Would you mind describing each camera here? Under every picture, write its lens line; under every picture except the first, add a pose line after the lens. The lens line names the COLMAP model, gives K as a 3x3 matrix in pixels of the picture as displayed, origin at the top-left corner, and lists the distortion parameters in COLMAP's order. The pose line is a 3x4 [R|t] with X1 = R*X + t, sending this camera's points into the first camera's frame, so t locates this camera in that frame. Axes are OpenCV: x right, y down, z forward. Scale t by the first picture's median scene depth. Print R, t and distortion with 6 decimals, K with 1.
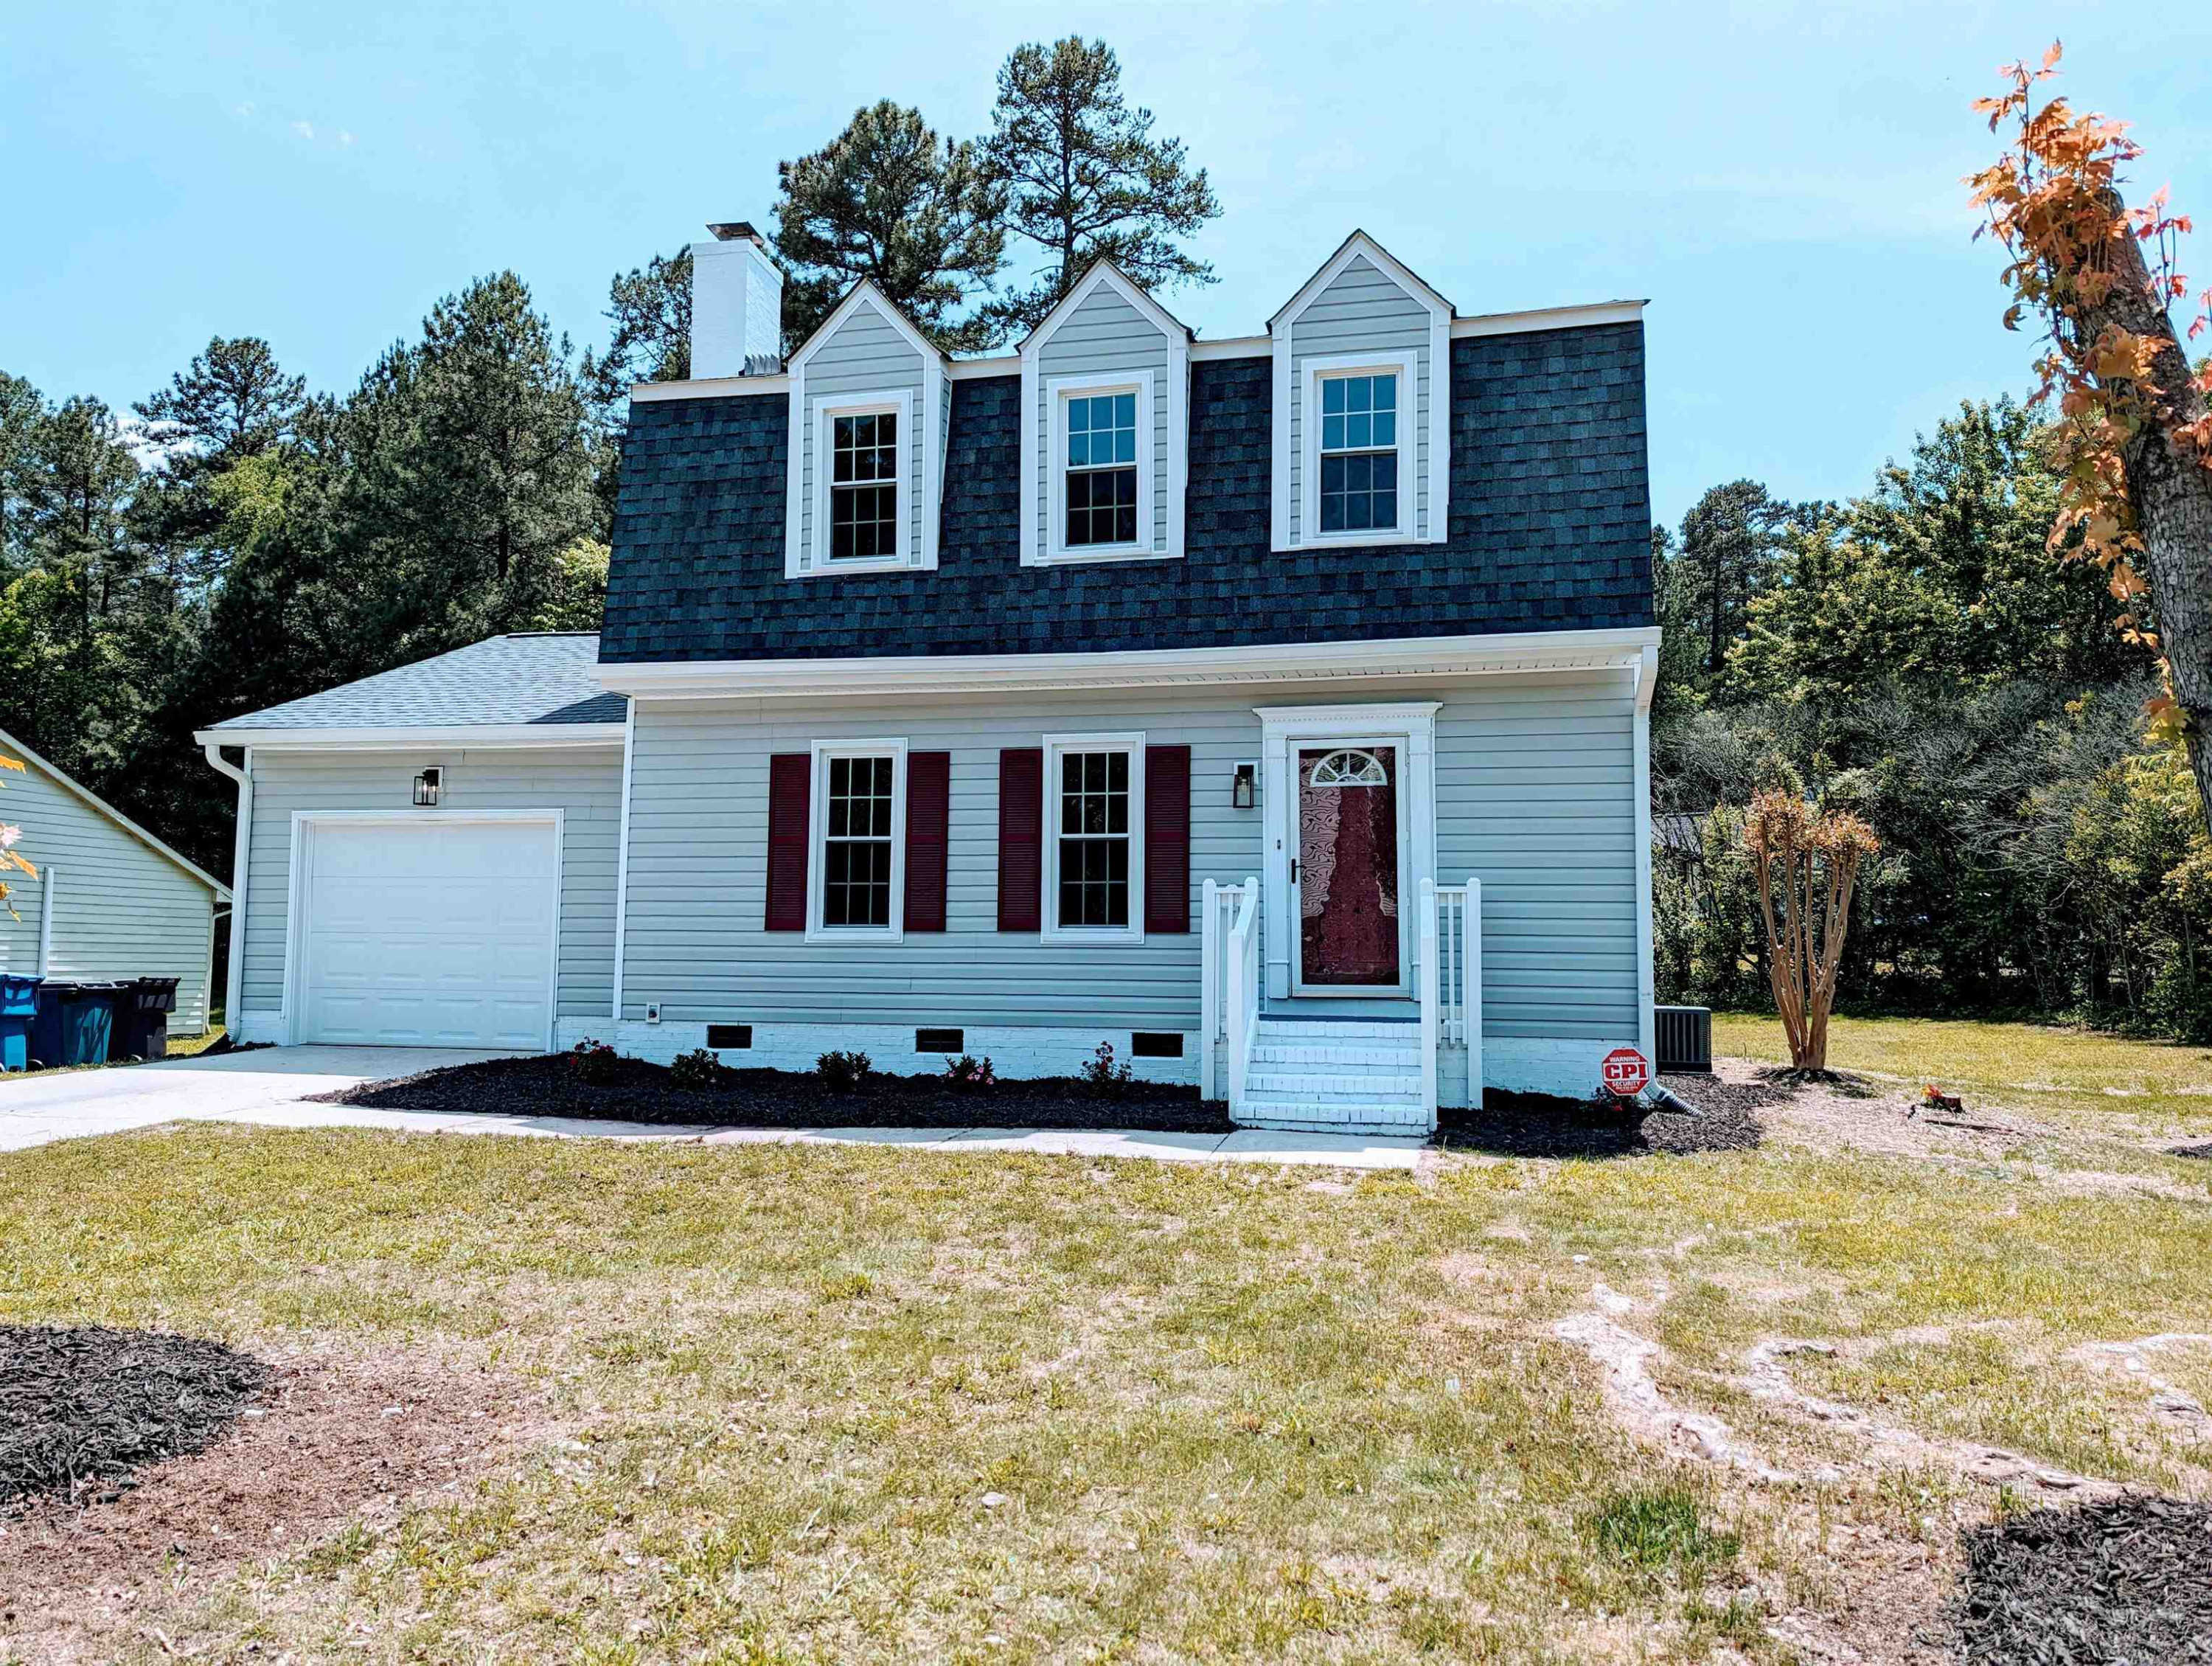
lens RADIAL K [[1551.0, 0, 1112.6], [0, 1551.0, 835.0], [0, 0, 1]] dist [0.062319, -0.048597]
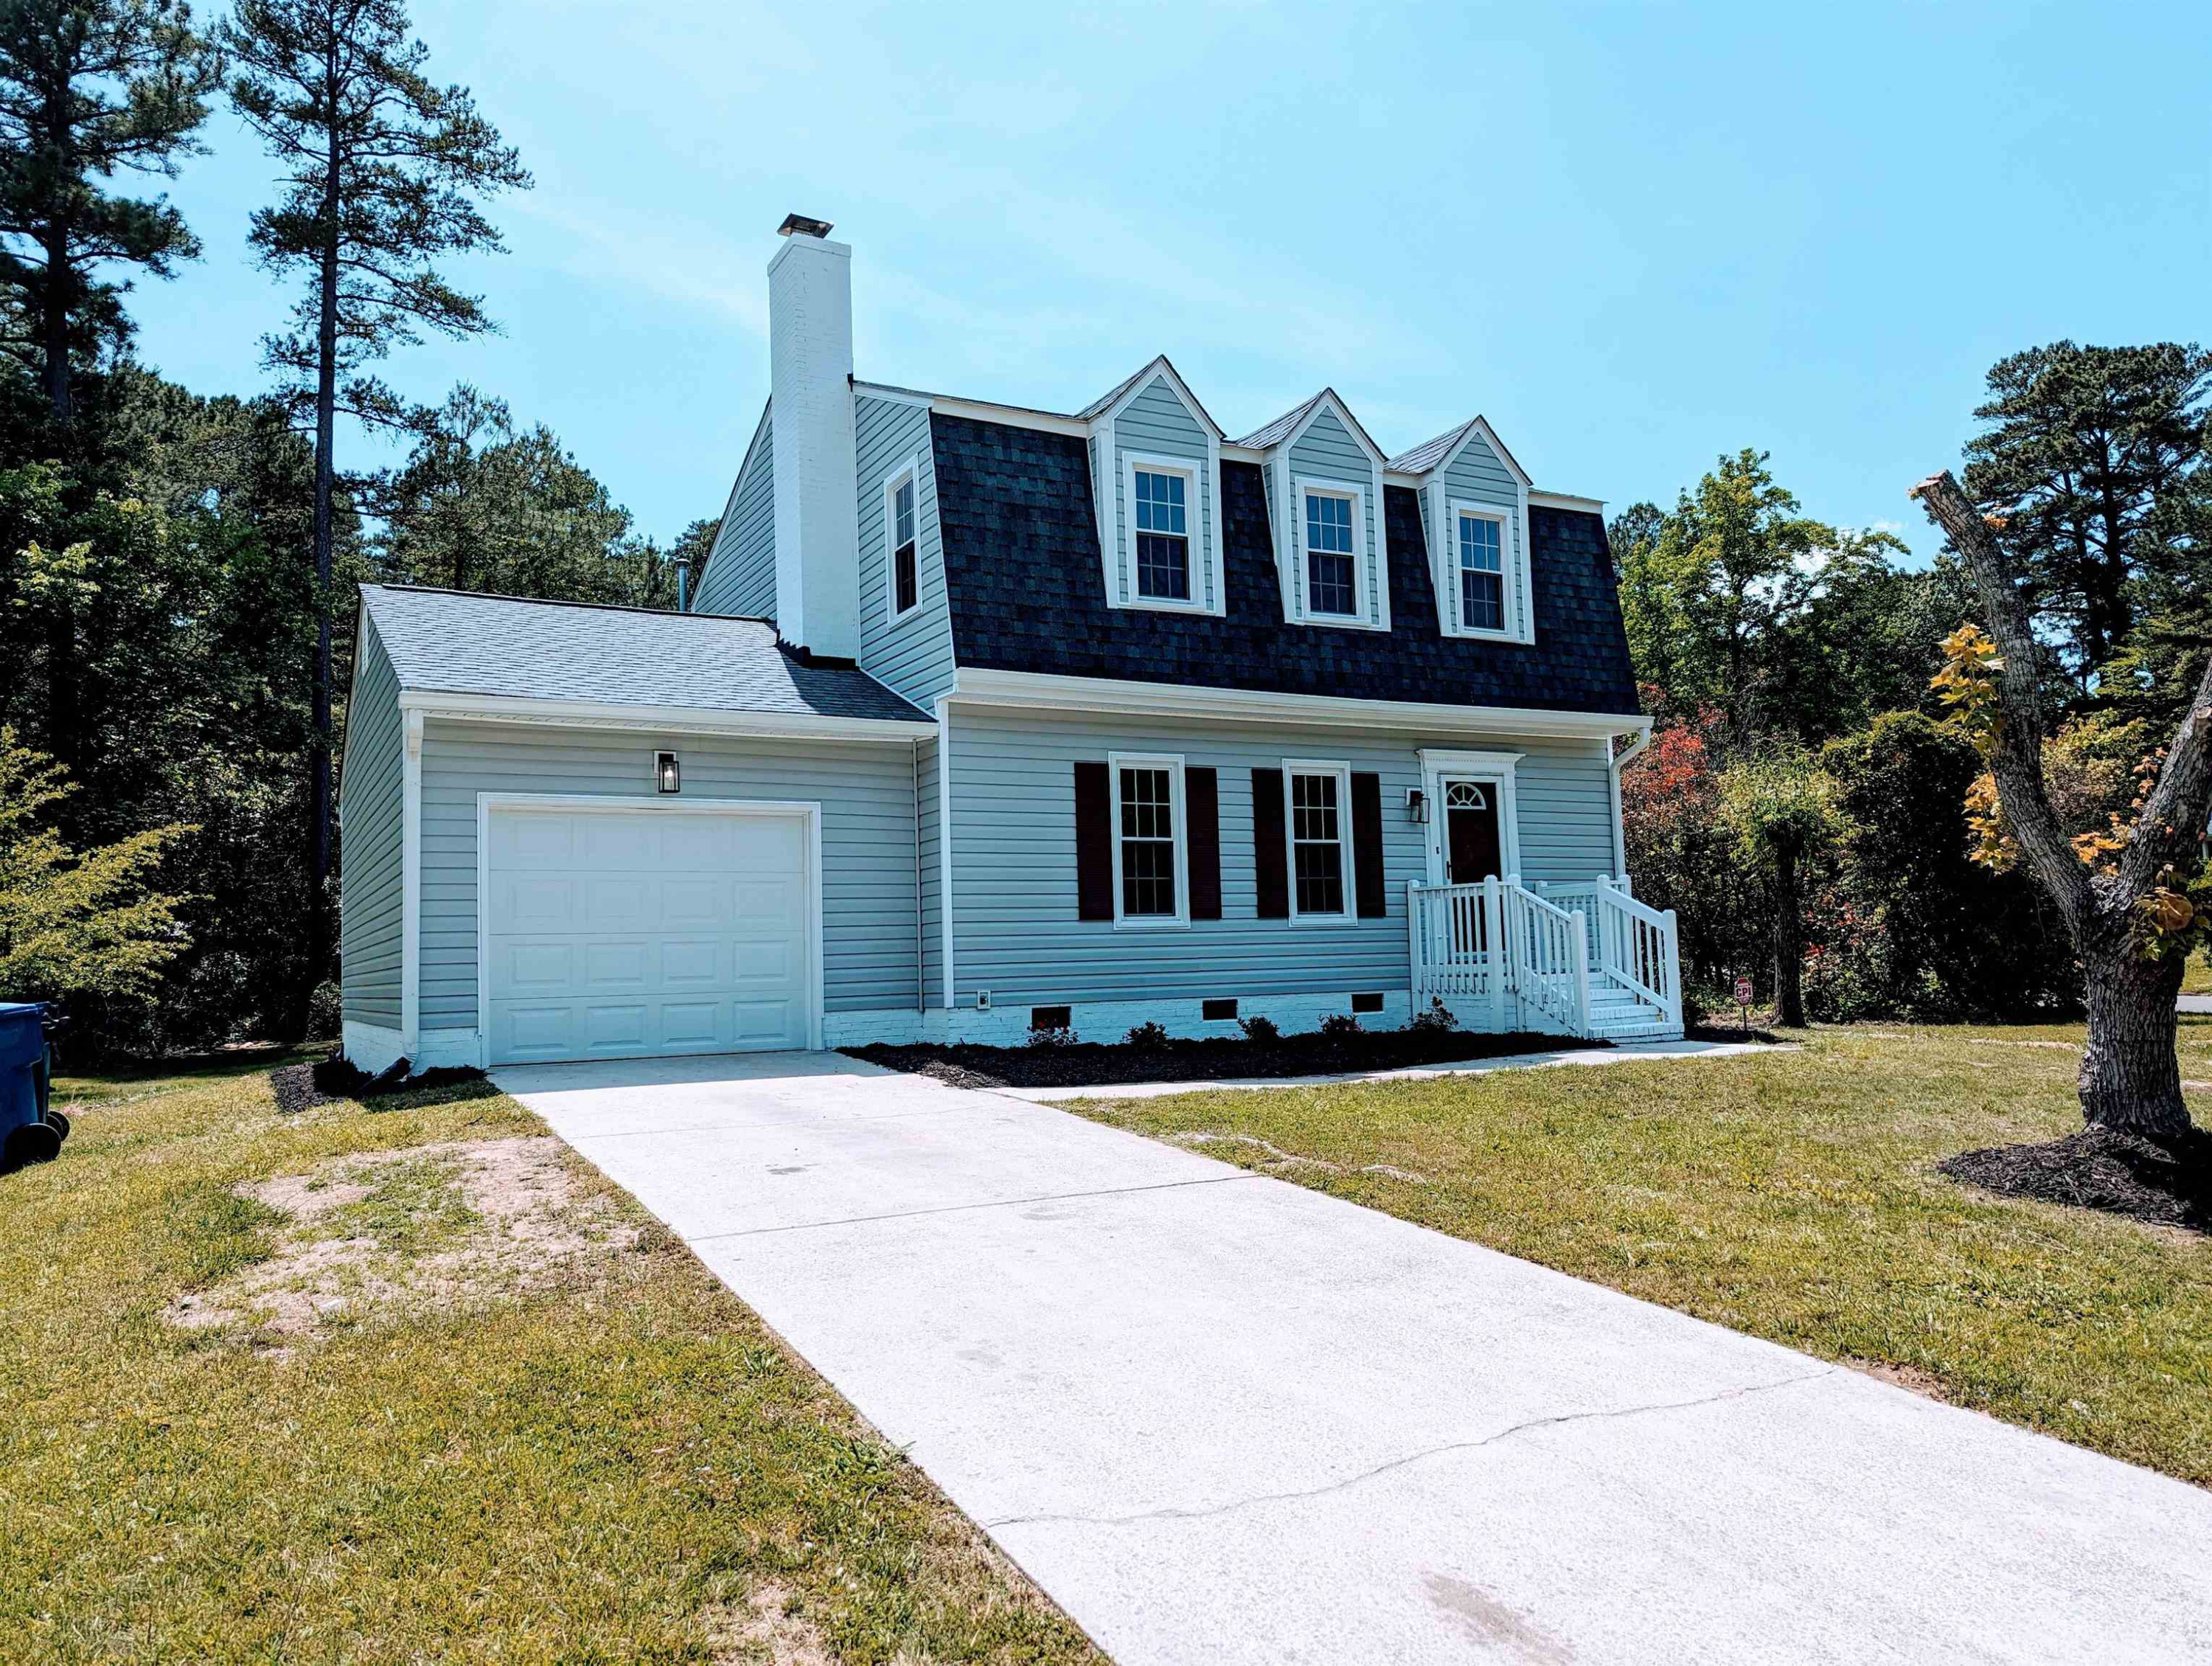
lens RADIAL K [[1551.0, 0, 1104.0], [0, 1551.0, 832.7], [0, 0, 1]] dist [0.062319, -0.048597]
pose [[0.742659, 0.022961, 0.669276, -0.980419], [-0.018186, 0.999735, -0.014118, 0.014647], [-0.669423, -0.001687, 0.742879, 0.171076]]
